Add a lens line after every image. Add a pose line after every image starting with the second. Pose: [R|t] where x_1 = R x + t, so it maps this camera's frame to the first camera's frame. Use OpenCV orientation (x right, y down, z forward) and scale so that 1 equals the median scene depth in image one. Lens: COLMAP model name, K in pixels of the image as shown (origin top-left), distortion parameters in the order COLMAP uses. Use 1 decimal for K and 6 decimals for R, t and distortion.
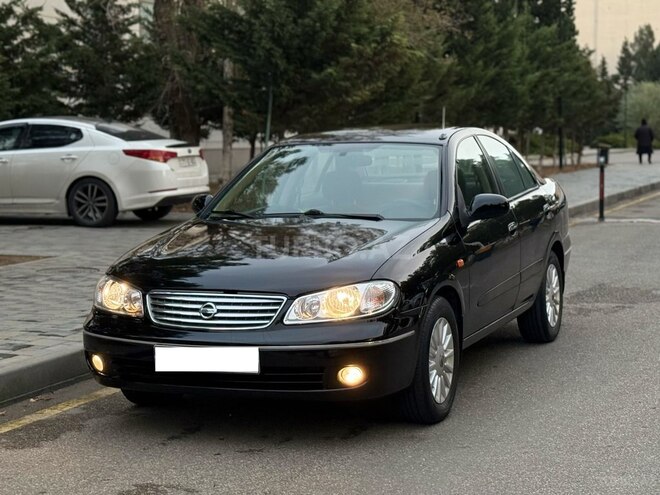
lens RADIAL K [[1308.8, 0, 328.2], [0, 1308.8, 248.8], [0, 0, 1]] dist [0.132710, 0.000000]
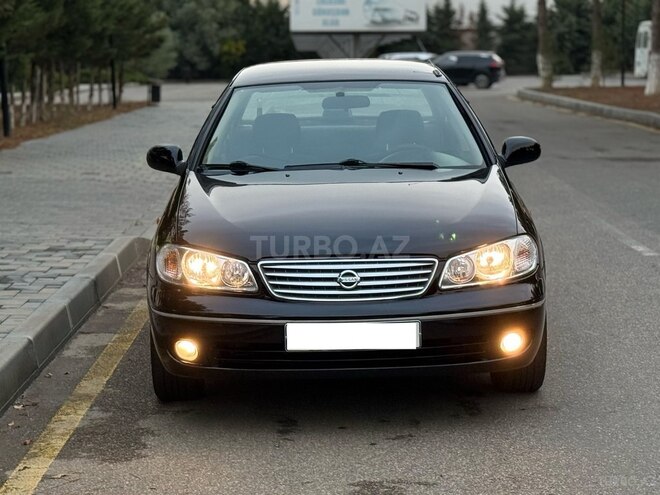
lens RADIAL K [[1558.6, 0, 331.5], [0, 1558.6, 249.4], [0, 0, 1]] dist [0.144303, 0.000000]
pose [[0.926834, -0.048056, 0.372383, -0.164555], [0.037227, 0.998650, 0.036220, -0.003337], [-0.373620, -0.019708, 0.927372, 0.019922]]
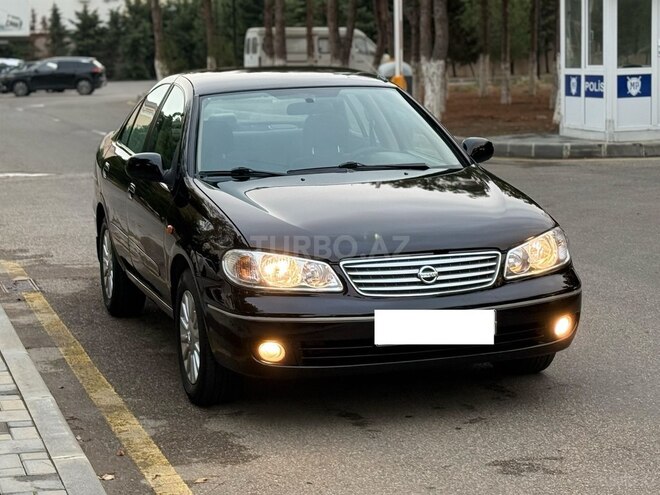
lens RADIAL K [[1558.6, 0, 328.6], [0, 1558.6, 246.6], [0, 0, 1]] dist [0.144303, 0.000000]
pose [[0.785637, -0.084367, 0.612908, -0.275221], [0.070854, 0.996410, 0.046334, -0.009204], [-0.614617, 0.007026, 0.788794, 0.065646]]
